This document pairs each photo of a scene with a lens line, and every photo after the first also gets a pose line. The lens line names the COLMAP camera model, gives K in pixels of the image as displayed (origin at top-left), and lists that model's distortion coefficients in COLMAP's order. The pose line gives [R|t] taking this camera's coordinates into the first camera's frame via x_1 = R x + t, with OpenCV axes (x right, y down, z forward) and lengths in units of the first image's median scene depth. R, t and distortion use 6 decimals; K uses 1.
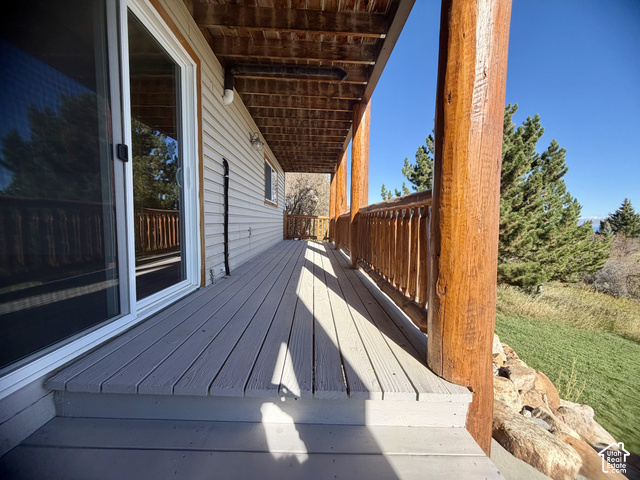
lens RADIAL K [[252.7, 0, 318.0], [0, 252.7, 240.9], [0, 0, 1]] dist [0.000201, -0.001034]
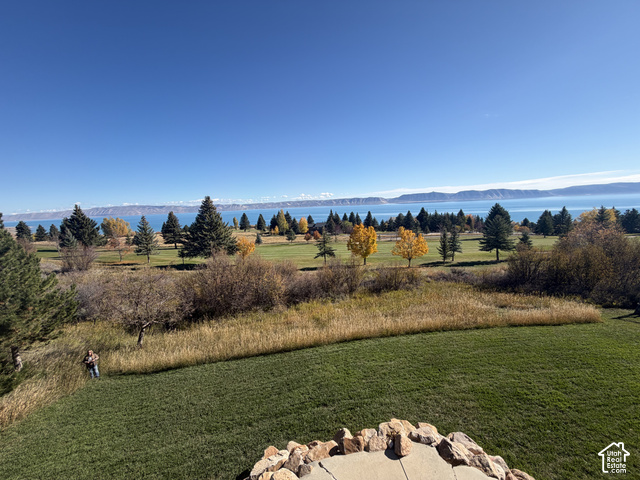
lens RADIAL K [[252.6, 0, 317.5], [0, 252.6, 241.1], [0, 0, 1]] dist [-0.001389, 0.000273]
pose [[-0.064219, -0.151090, 0.986432, 0.064384], [0.122597, 0.979790, 0.158054, -0.275113], [-0.990377, 0.131084, -0.044398, -0.002168]]
